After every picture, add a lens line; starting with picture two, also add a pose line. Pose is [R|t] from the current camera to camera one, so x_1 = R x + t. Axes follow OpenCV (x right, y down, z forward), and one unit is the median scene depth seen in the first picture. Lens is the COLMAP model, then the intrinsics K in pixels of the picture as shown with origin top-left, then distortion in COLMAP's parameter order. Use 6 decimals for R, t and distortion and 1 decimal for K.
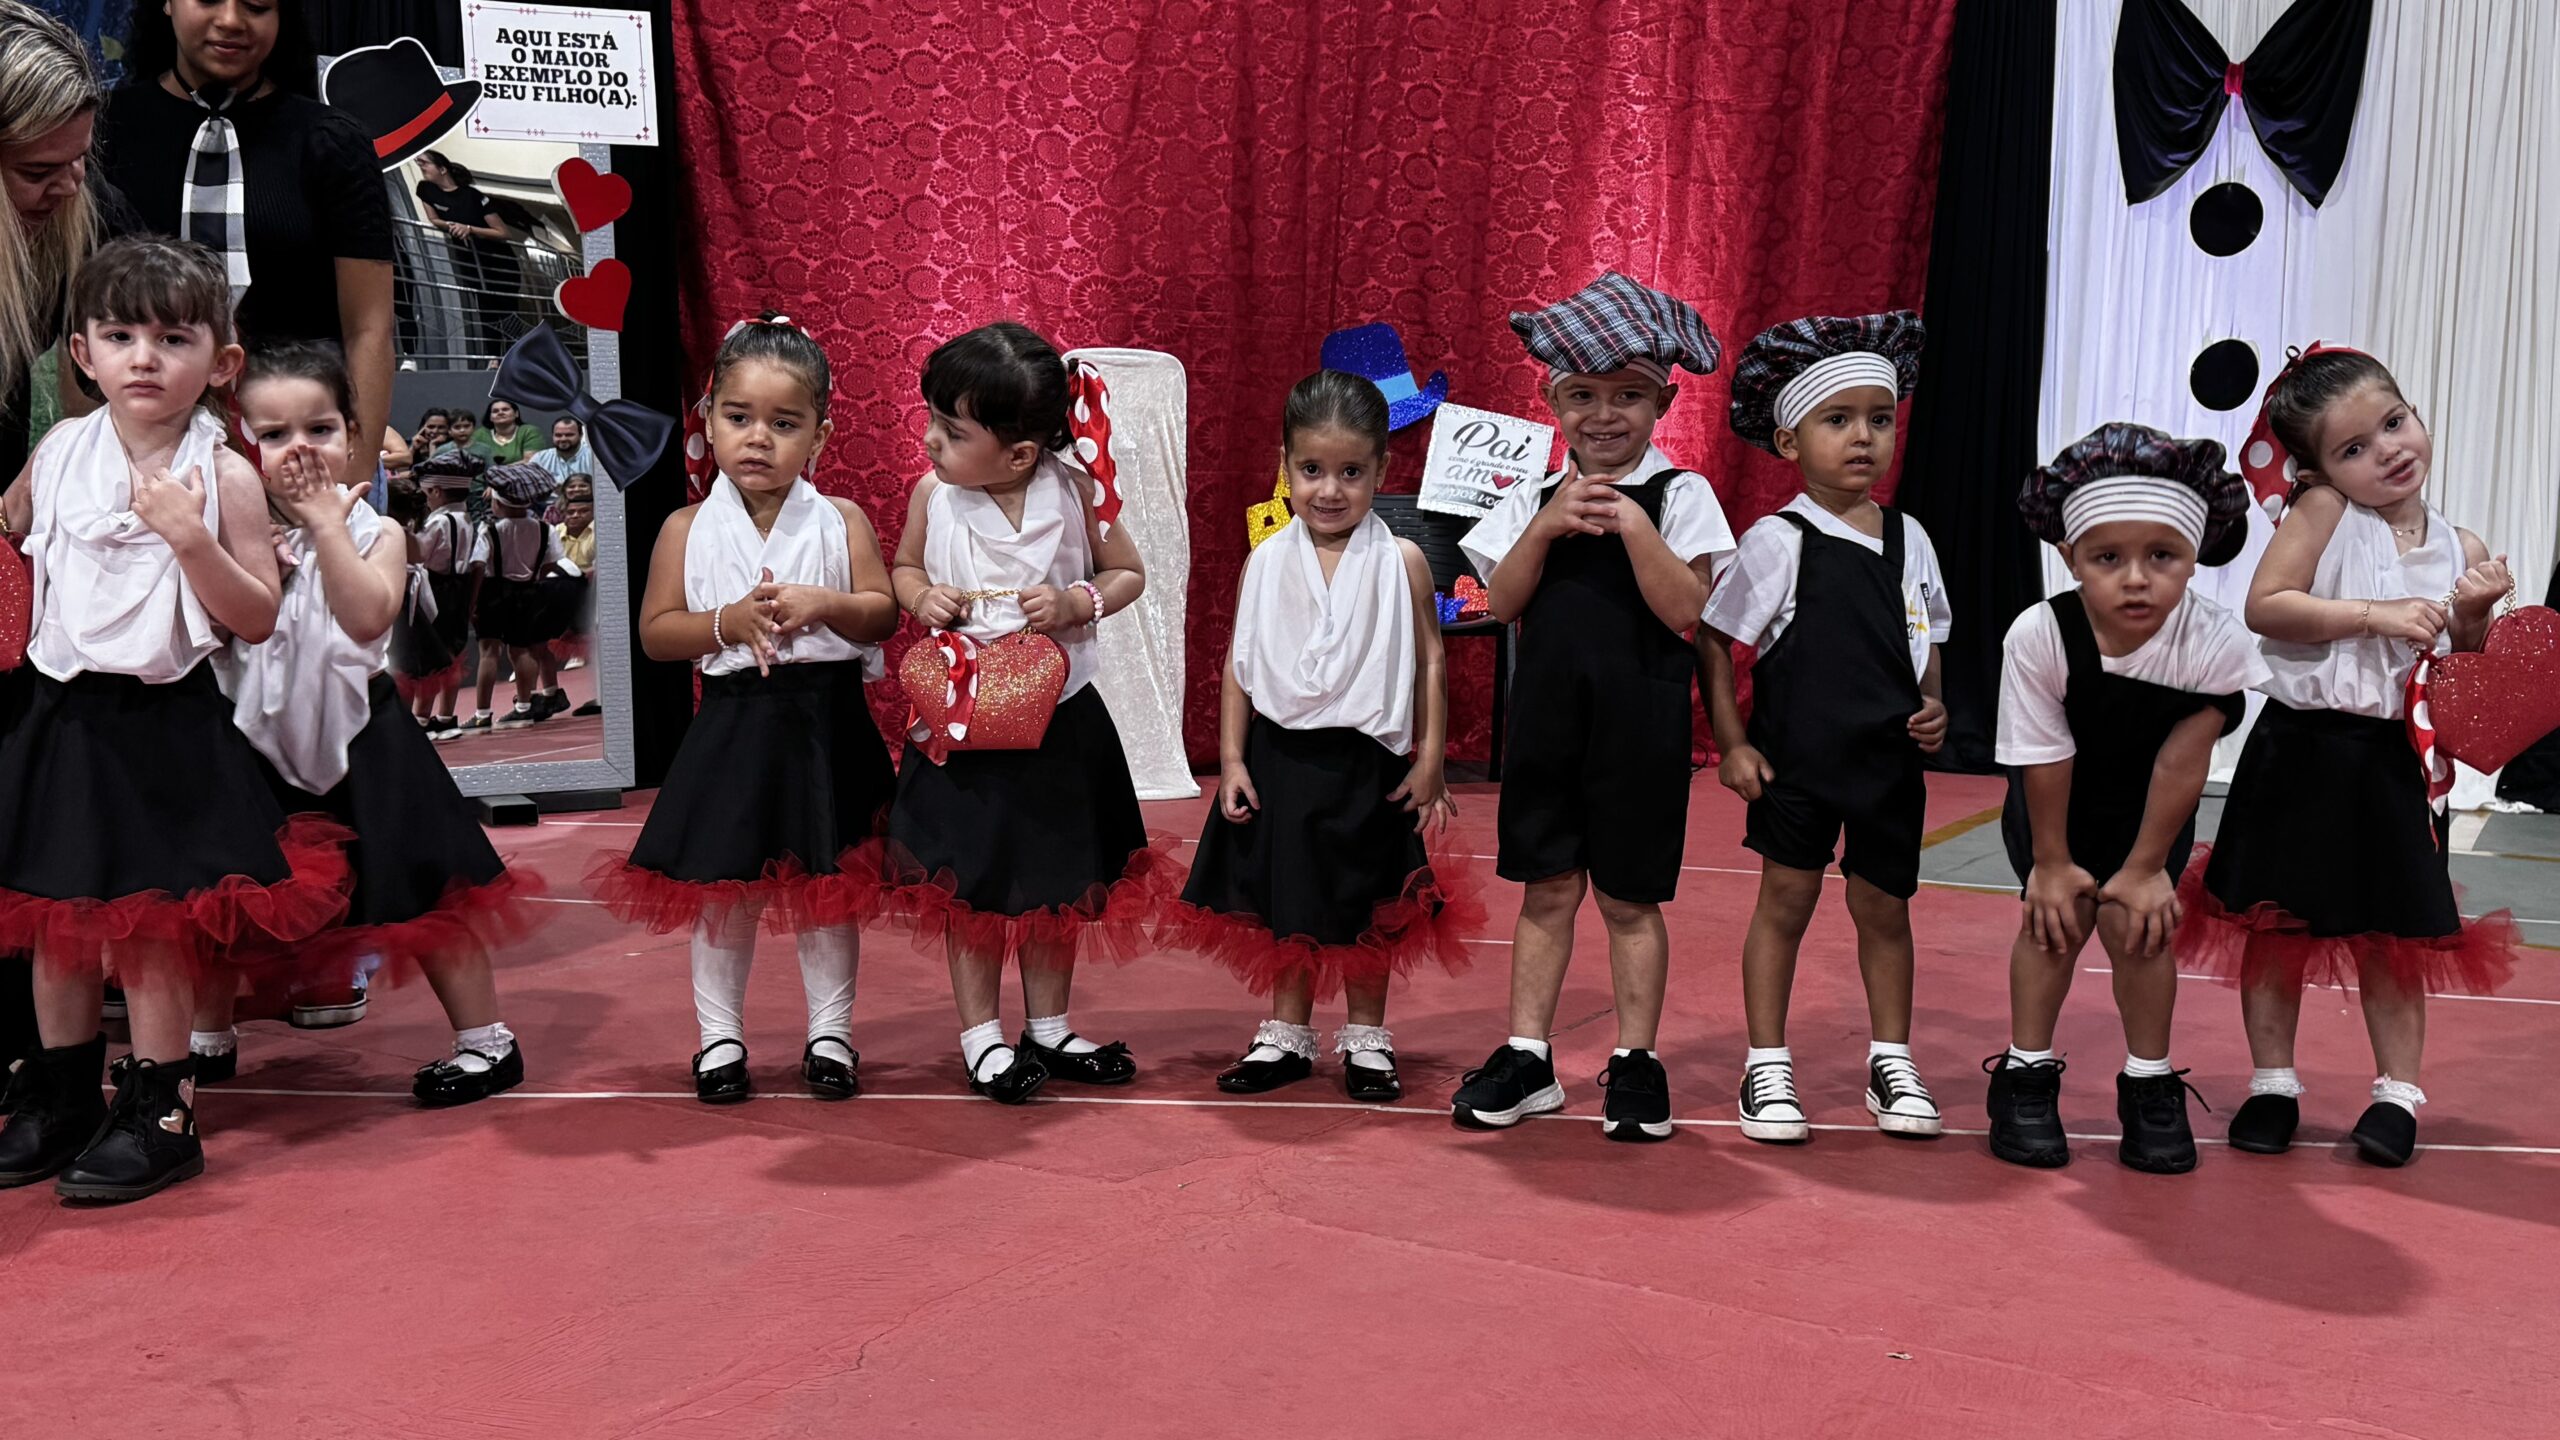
lens RADIAL K [[2522.1, 0, 1268.9], [0, 2522.1, 727.1], [0, 0, 1]] dist [0.092005, -0.192522]
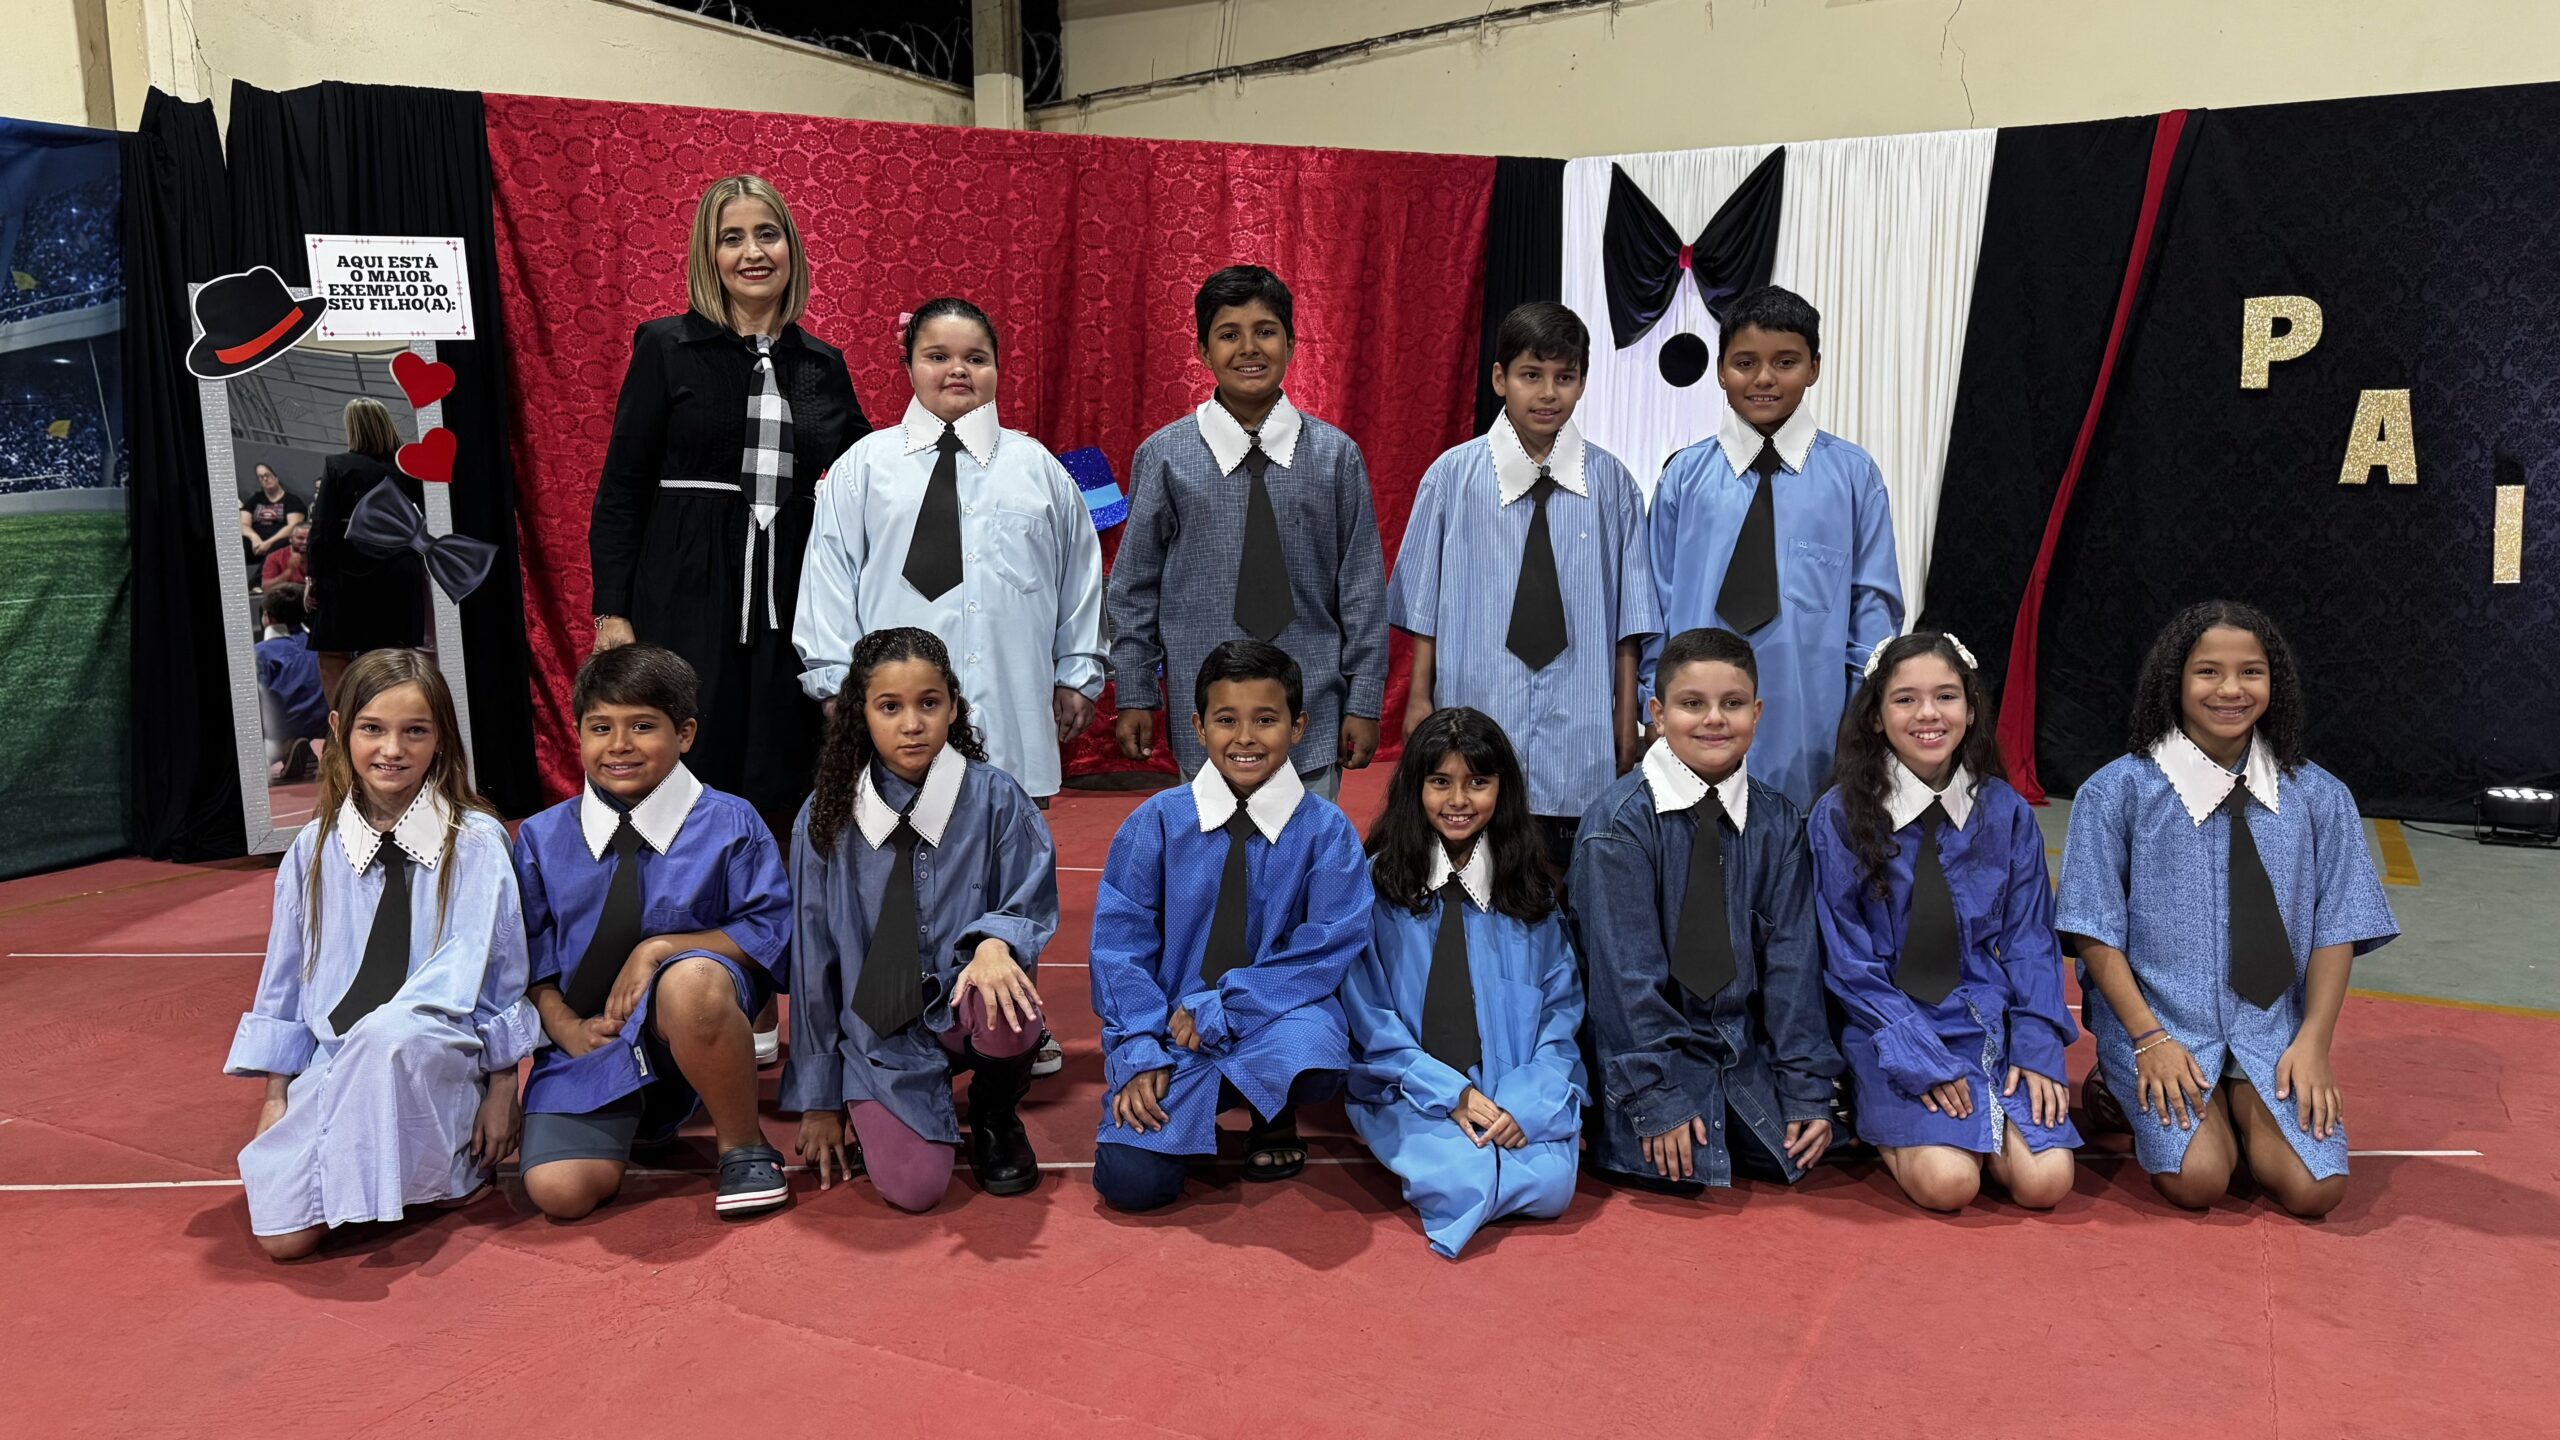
lens RADIAL K [[1789.6, 0, 1280.0], [0, 1789.6, 720.0], [0, 0, 1]] dist [0.065592, -0.079242]
pose [[0.997887, -0.031088, 0.057055, 0.102402], [0.028831, 0.998785, 0.039960, -0.053589], [-0.058228, -0.038230, 0.997571, 0.036769]]
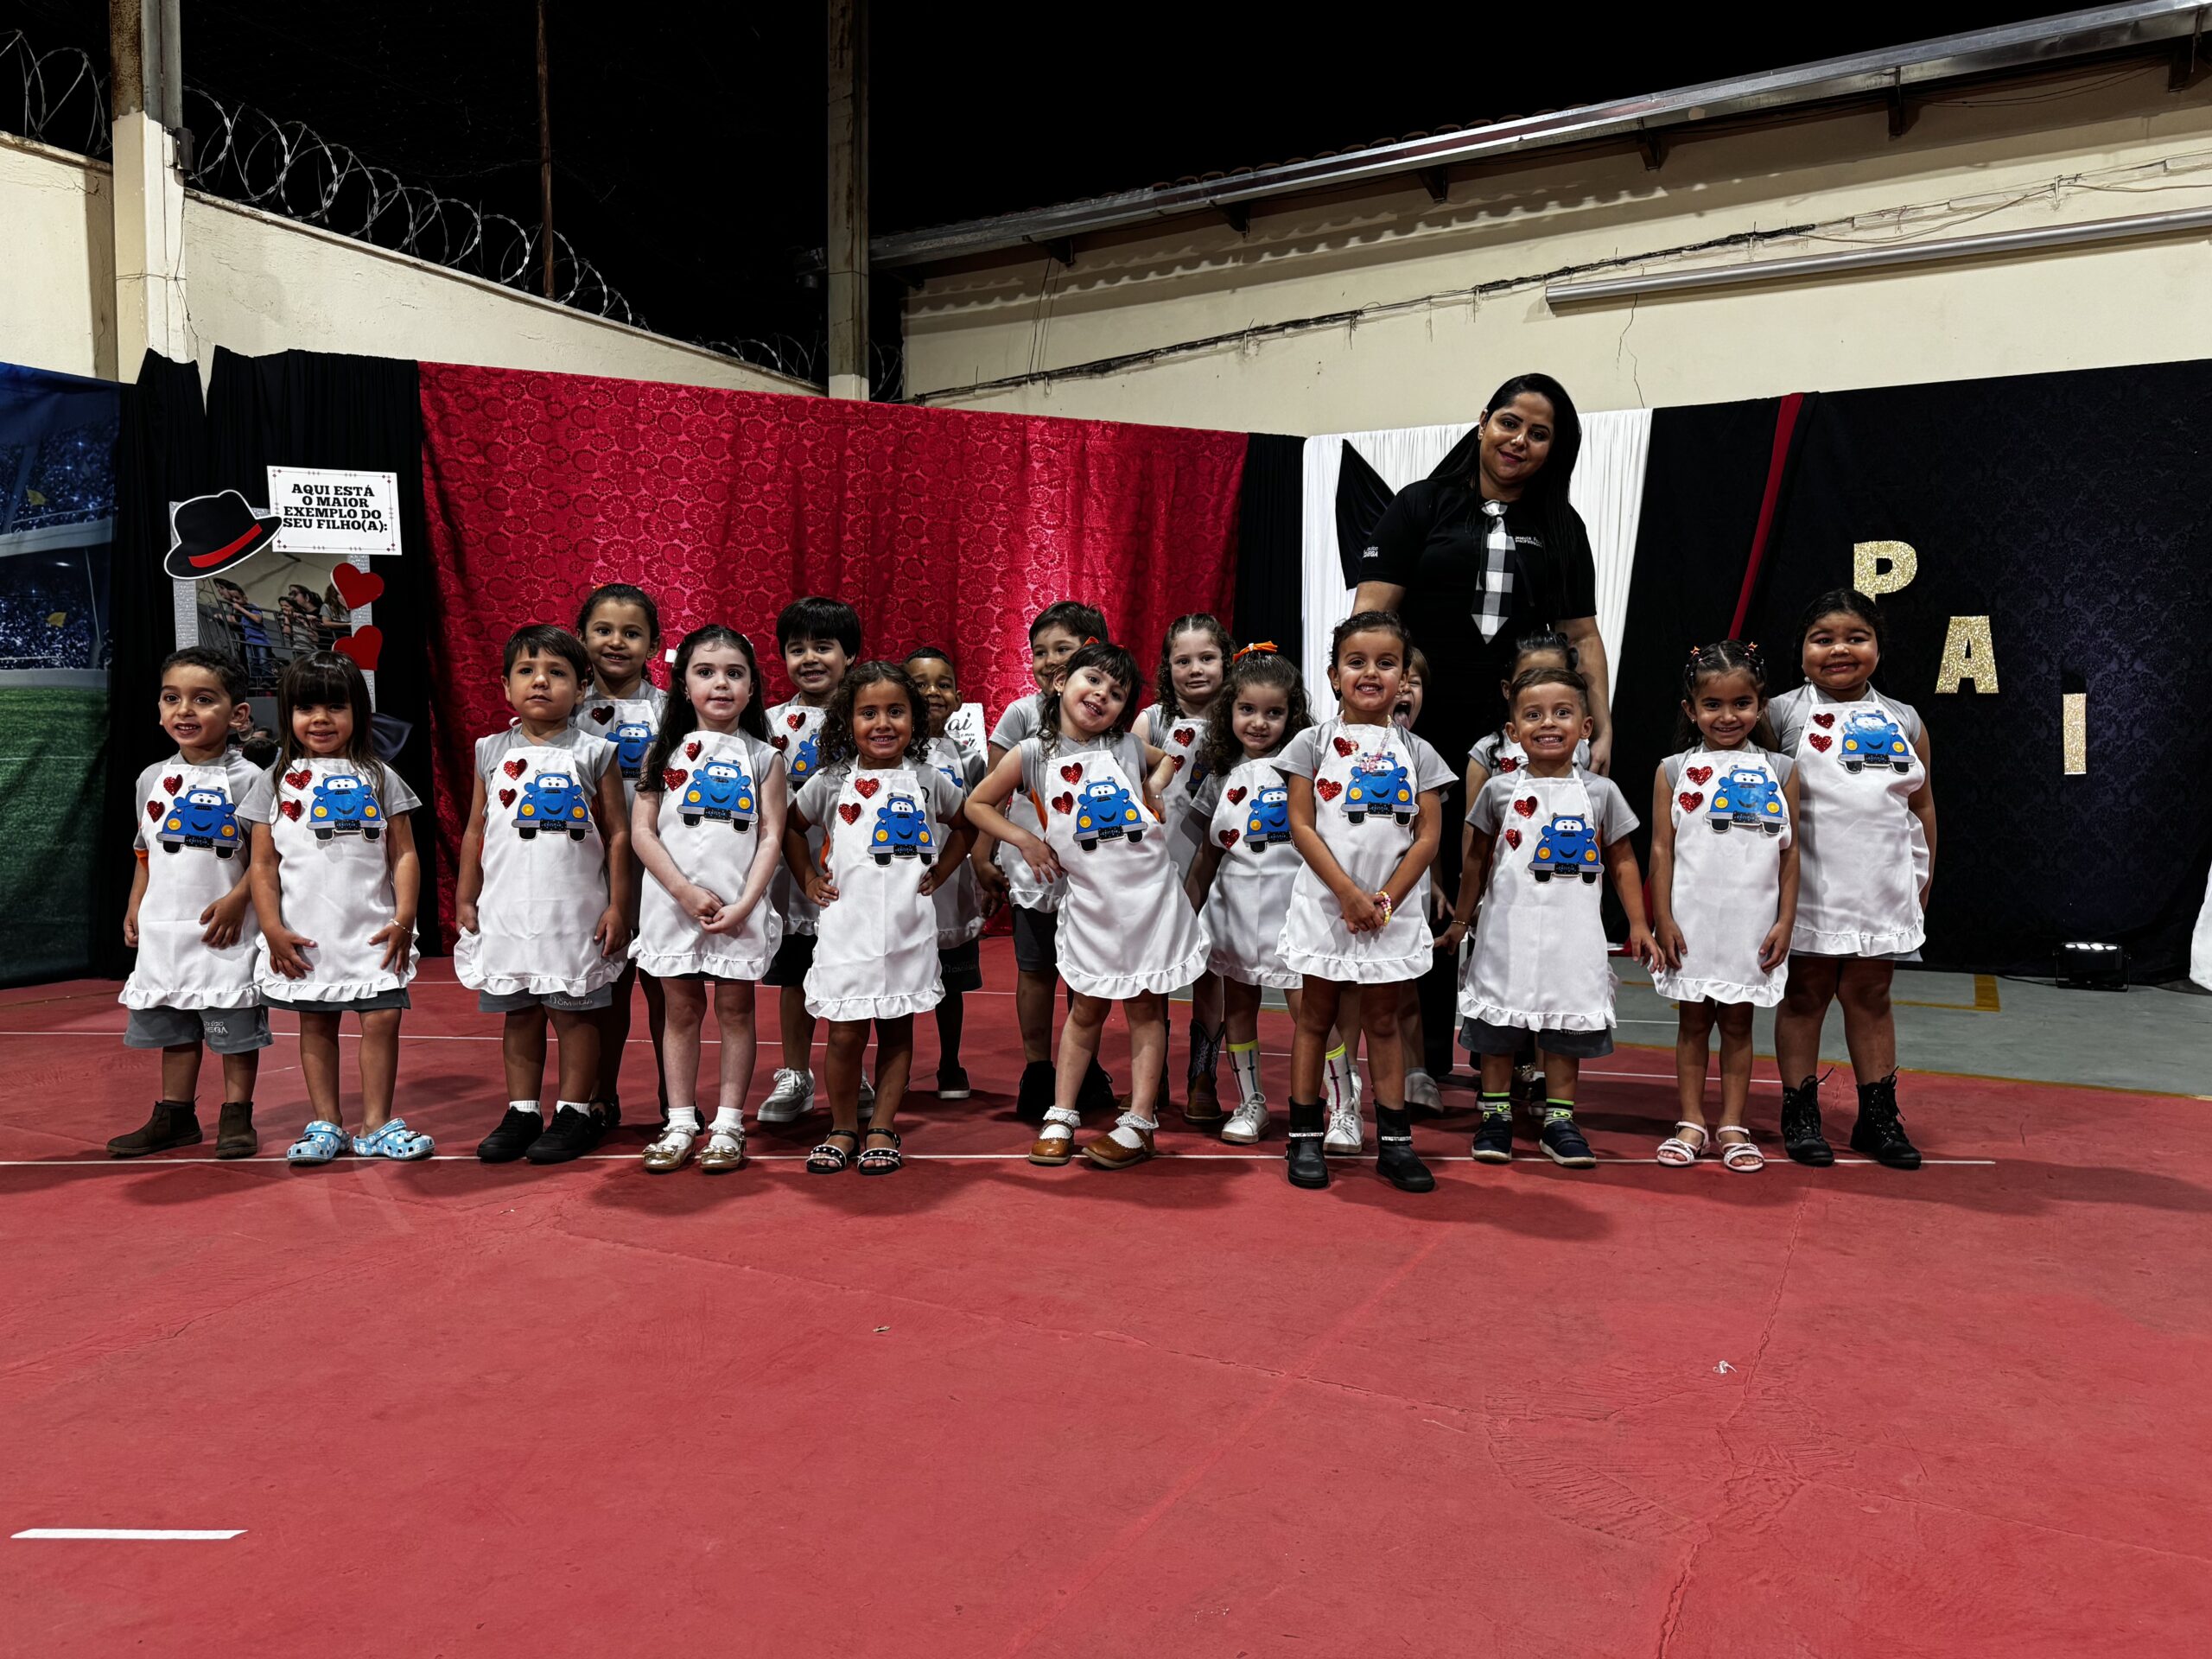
lens RADIAL K [[1566.9, 0, 1106.5], [0, 1566.9, 839.3], [0, 0, 1]] dist [0.040179, -0.049217]
pose [[0.998033, -0.015430, 0.060768, 0.124911], [0.018080, 0.998898, -0.043306, 0.000107], [-0.060033, 0.044320, 0.997212, -0.005286]]
